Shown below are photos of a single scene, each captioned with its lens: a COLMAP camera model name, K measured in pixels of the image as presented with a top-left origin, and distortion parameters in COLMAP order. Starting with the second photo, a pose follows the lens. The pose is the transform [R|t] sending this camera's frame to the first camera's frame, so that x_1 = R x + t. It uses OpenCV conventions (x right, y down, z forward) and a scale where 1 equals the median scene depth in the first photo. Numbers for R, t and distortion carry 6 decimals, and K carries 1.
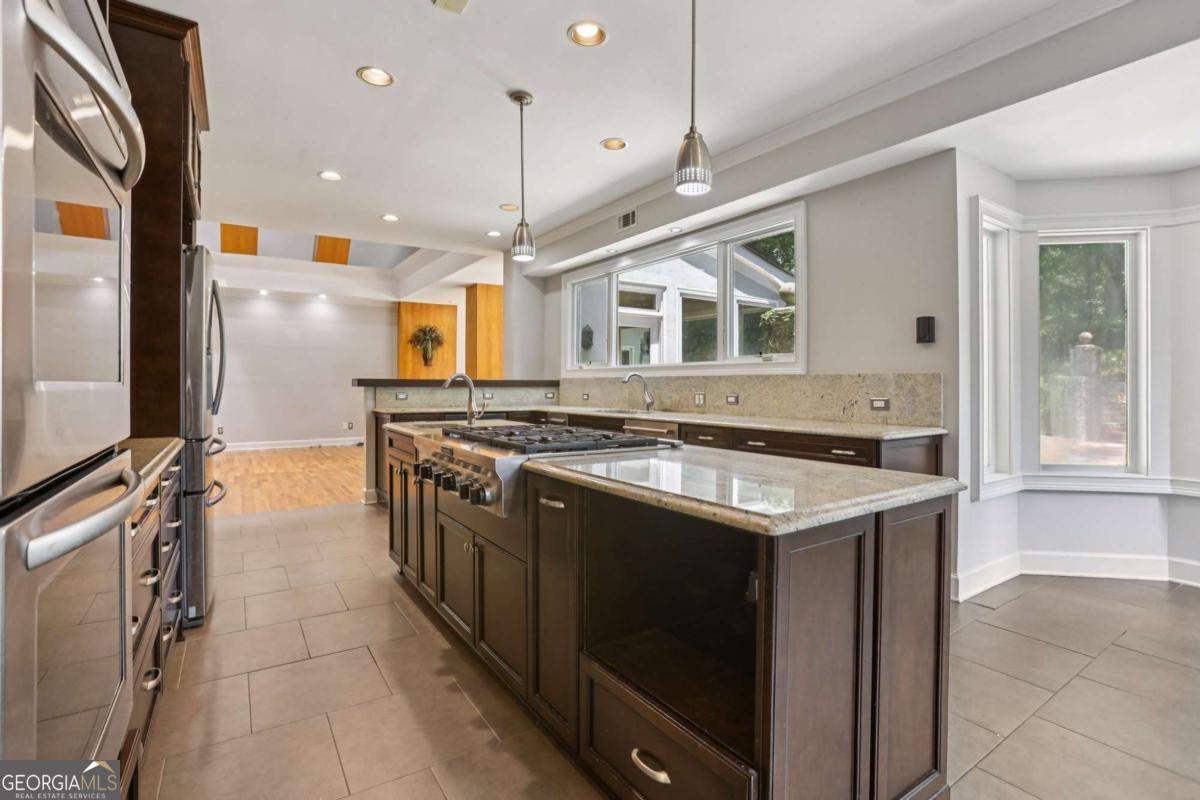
lens RADIAL K [[573.4, 0, 604.8], [0, 573.4, 381.7], [0, 0, 1]] dist [-0.016277, 0.002592]
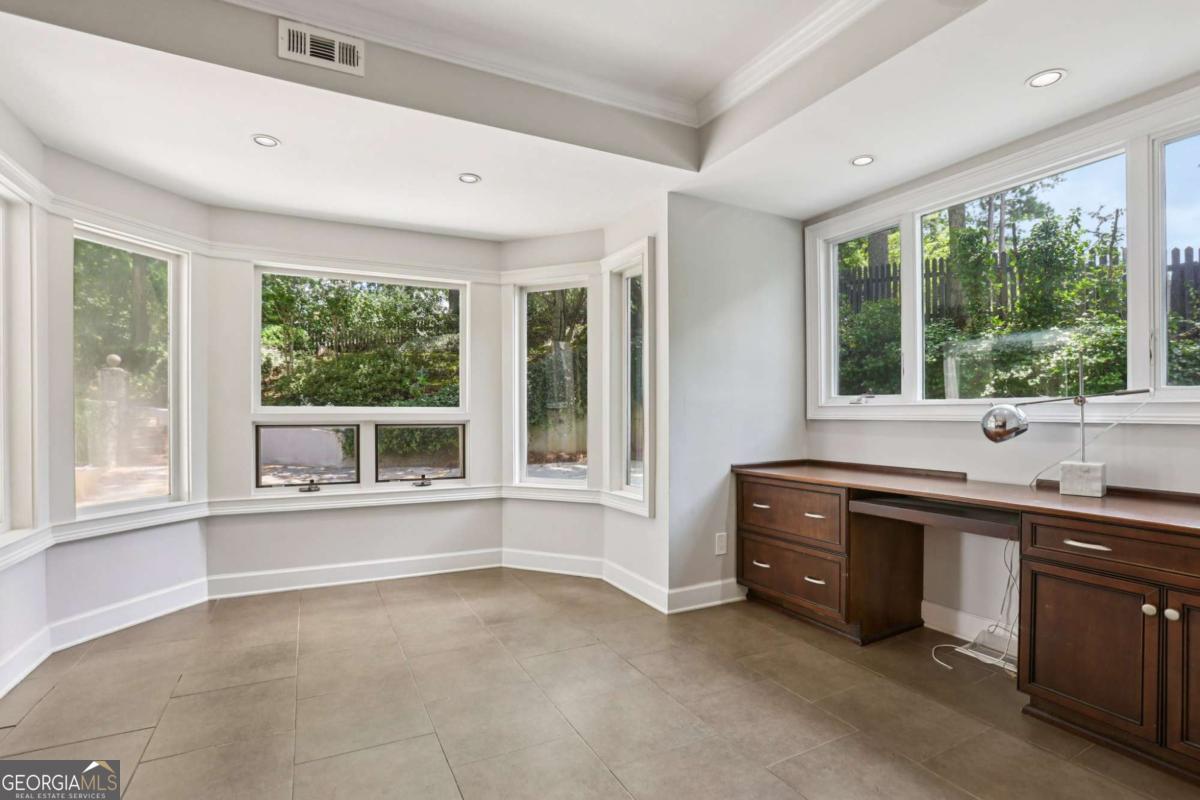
lens RADIAL K [[573.4, 0, 594.5], [0, 573.4, 416.9], [0, 0, 1]] dist [-0.016277, 0.002592]
pose [[0.159912, -0.010614, 0.987074, 0.067642], [-0.009310, 0.999882, 0.012260, -0.001651], [-0.987087, -0.011150, 0.159794, 0.108206]]
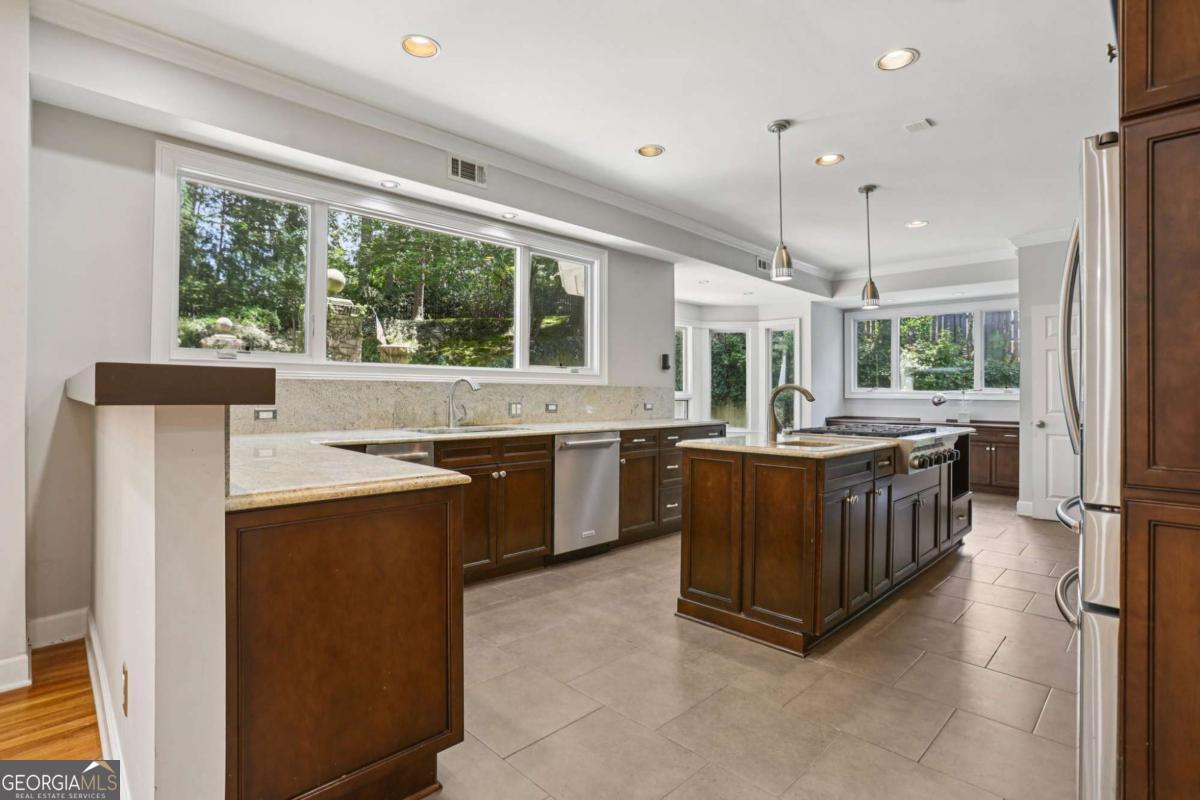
lens RADIAL K [[573.4, 0, 606.7], [0, 573.4, 393.1], [0, 0, 1]] dist [-0.016277, 0.002592]
pose [[-0.167616, -0.004324, 0.985843, -0.769077], [-0.015726, 0.999875, 0.001712, 0.001328], [-0.985727, -0.015217, -0.167663, 1.007059]]
